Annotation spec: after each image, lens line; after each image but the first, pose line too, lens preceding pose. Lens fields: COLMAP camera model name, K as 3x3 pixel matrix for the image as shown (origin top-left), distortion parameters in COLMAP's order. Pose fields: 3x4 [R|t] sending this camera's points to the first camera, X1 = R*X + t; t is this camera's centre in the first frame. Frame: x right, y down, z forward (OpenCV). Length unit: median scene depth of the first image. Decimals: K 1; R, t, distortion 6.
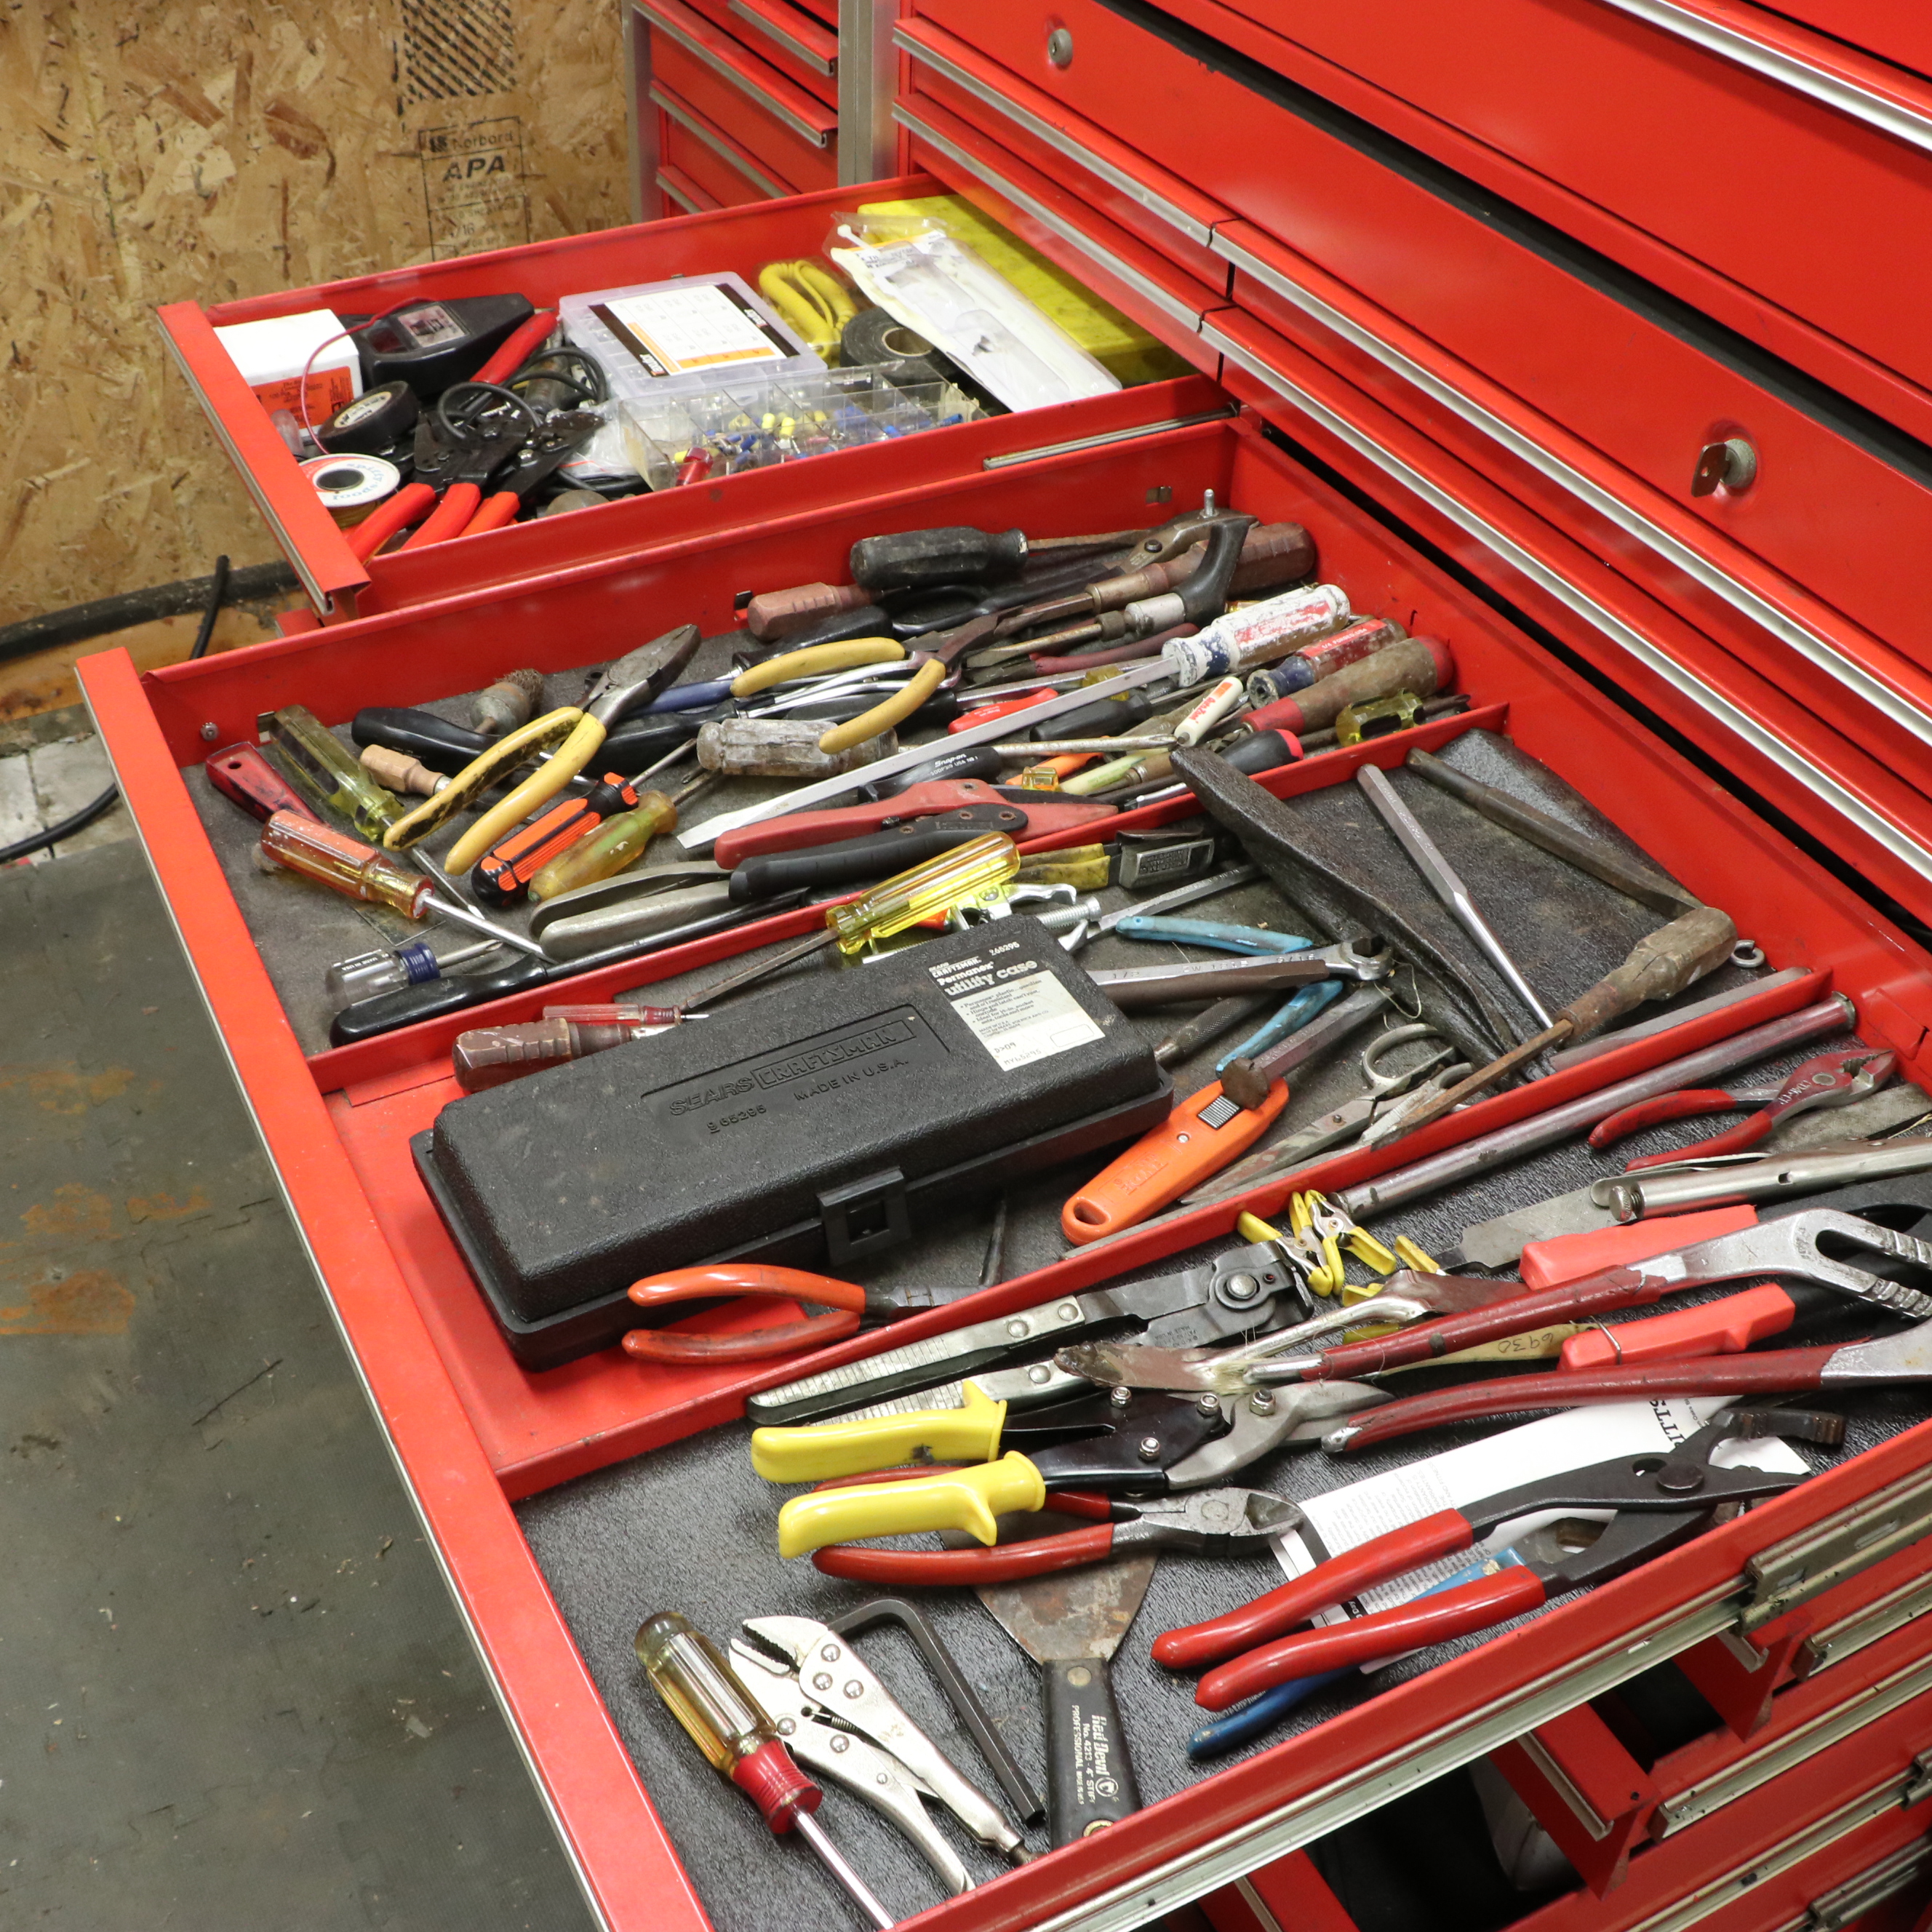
lens RADIAL K [[2354.5, 0, 955.1], [0, 2354.5, 991.7], [0, 0, 1]] dist [-0.186787, 0.154392]
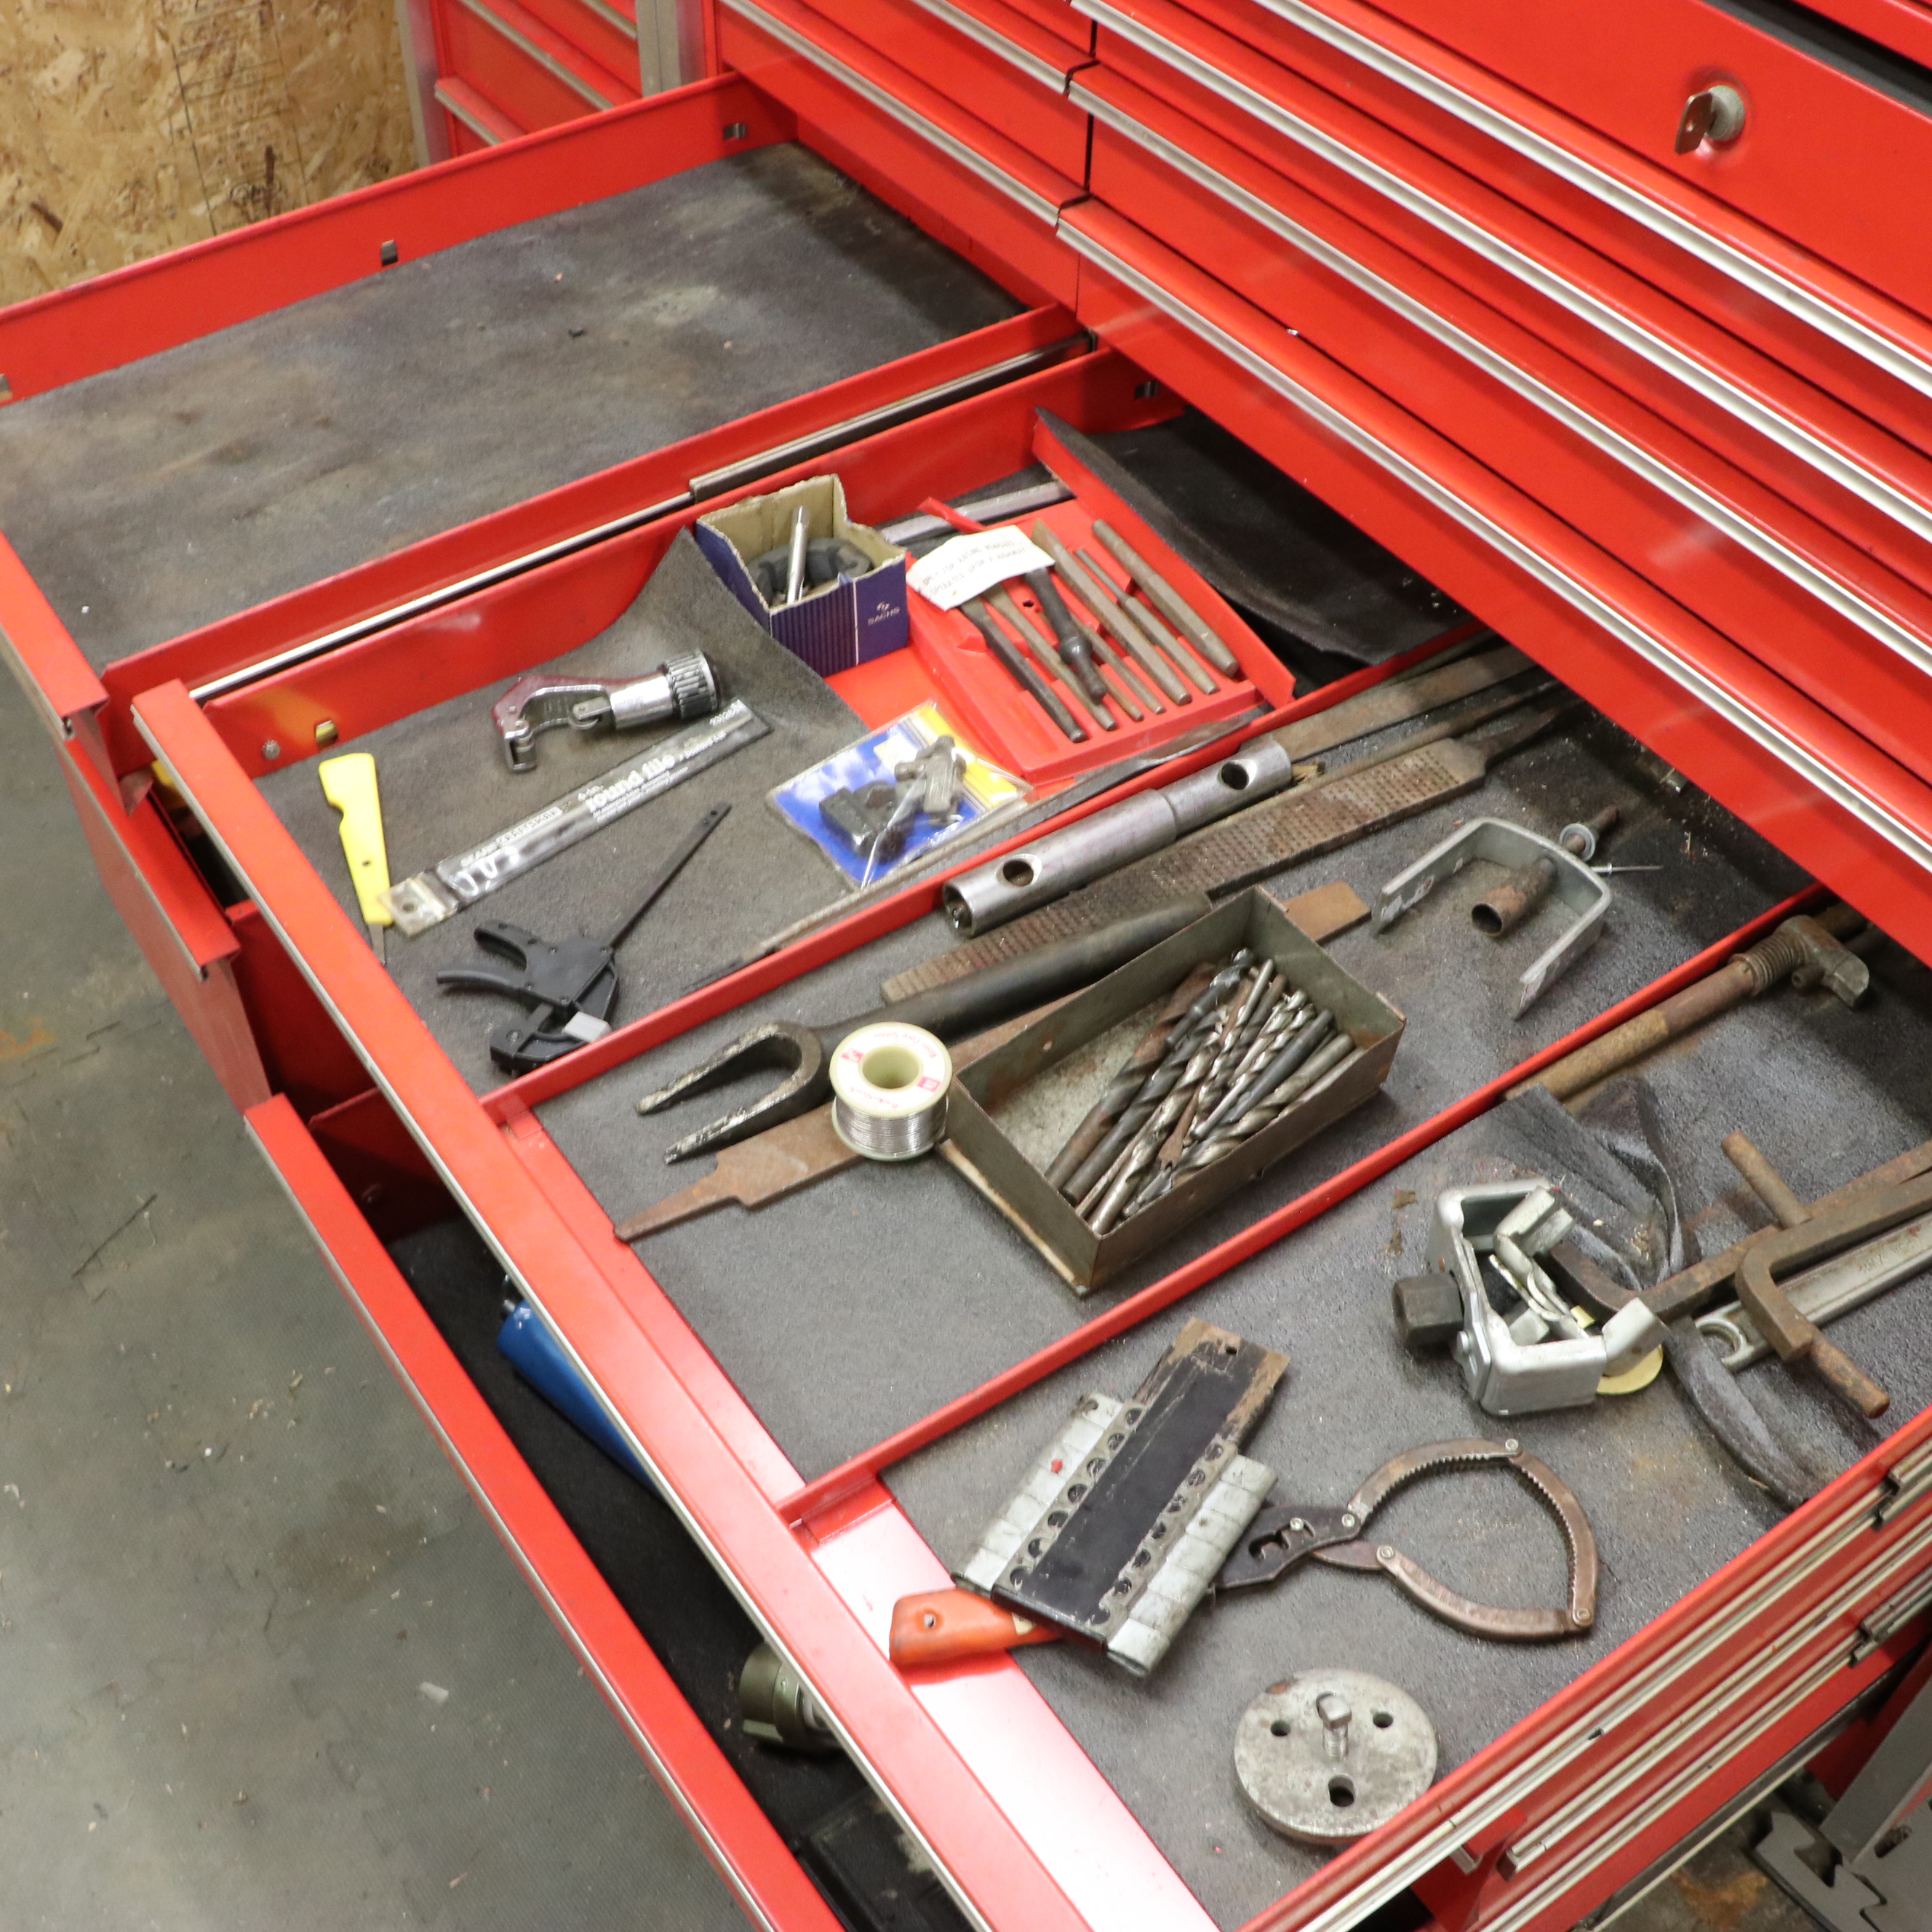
lens RADIAL K [[2354.5, 0, 955.1], [0, 2354.5, 991.7], [0, 0, 1]] dist [-0.186787, 0.154392]
pose [[0.991477, -0.104167, 0.078245, -0.027496], [0.092786, 0.986192, 0.137173, -0.017295], [-0.091453, -0.128744, 0.987452, 0.044563]]
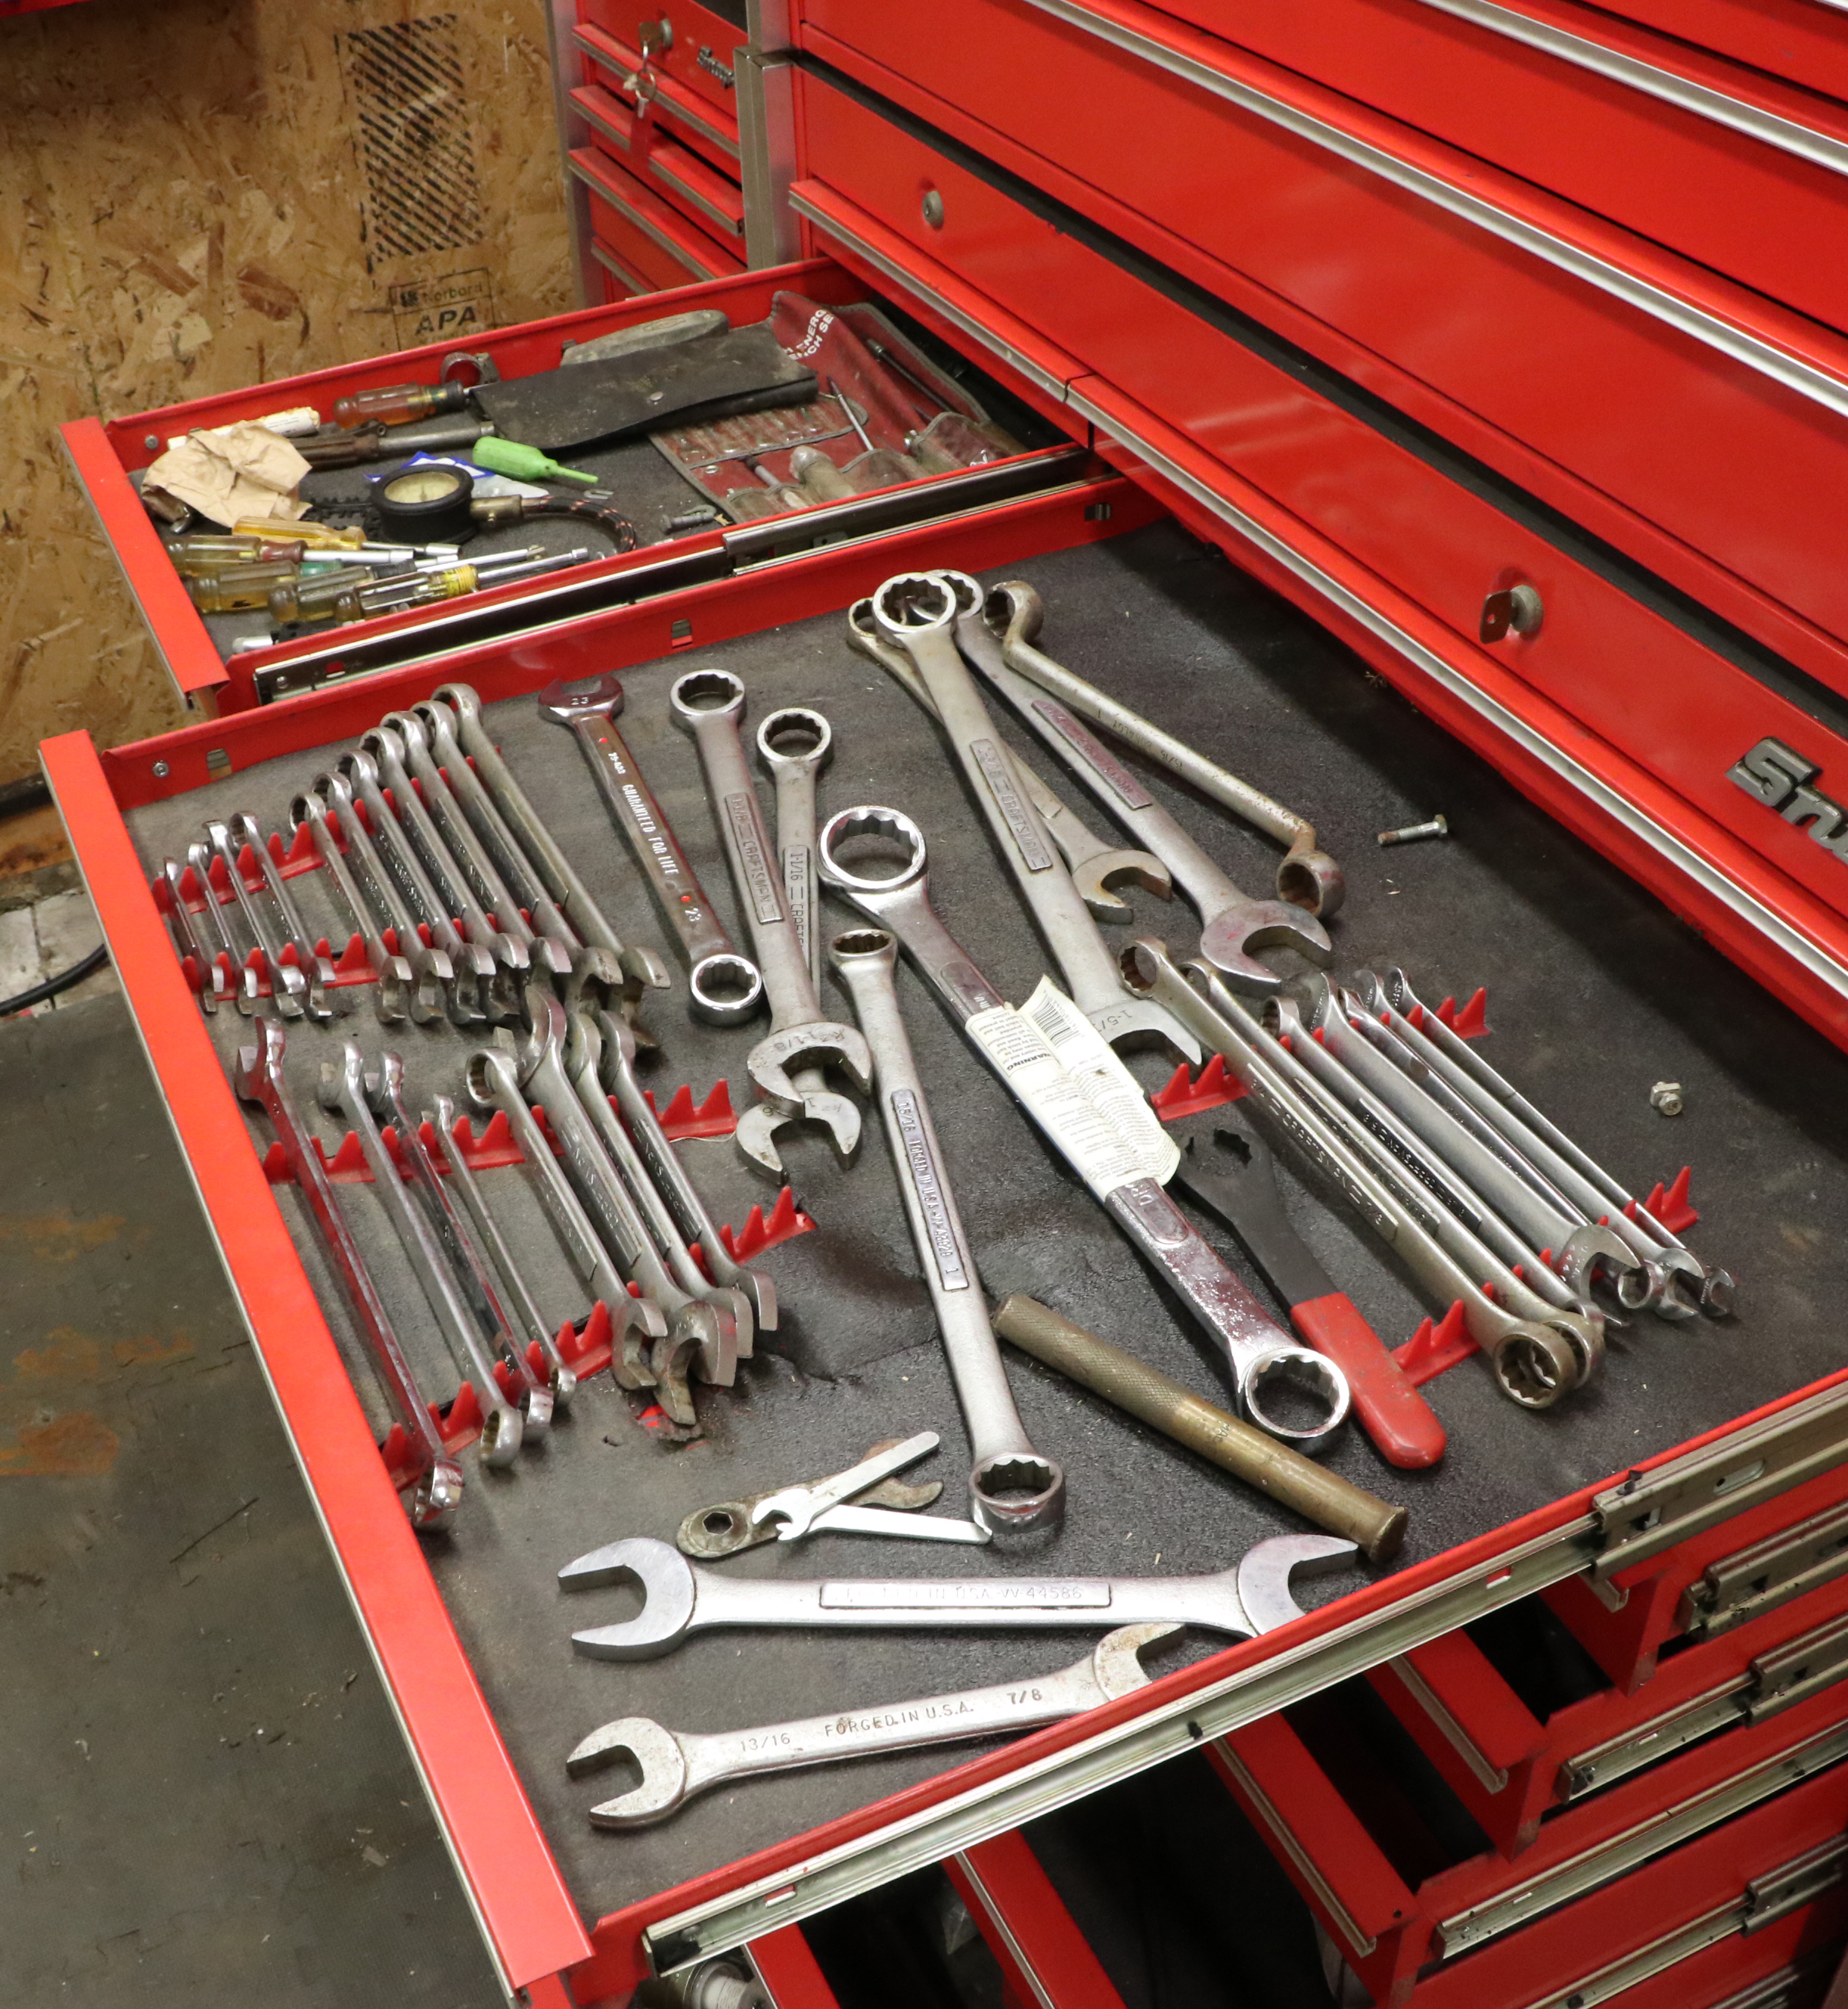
lens RADIAL K [[2446.7, 0, 843.3], [0, 2446.7, 1030.4], [0, 0, 1]] dist [-0.187731, 0.152784]
pose [[0.995671, -0.025470, -0.089394, 0.055814], [0.022694, 0.999232, -0.031935, -0.006665], [0.090138, 0.029768, 0.995484, -0.037522]]
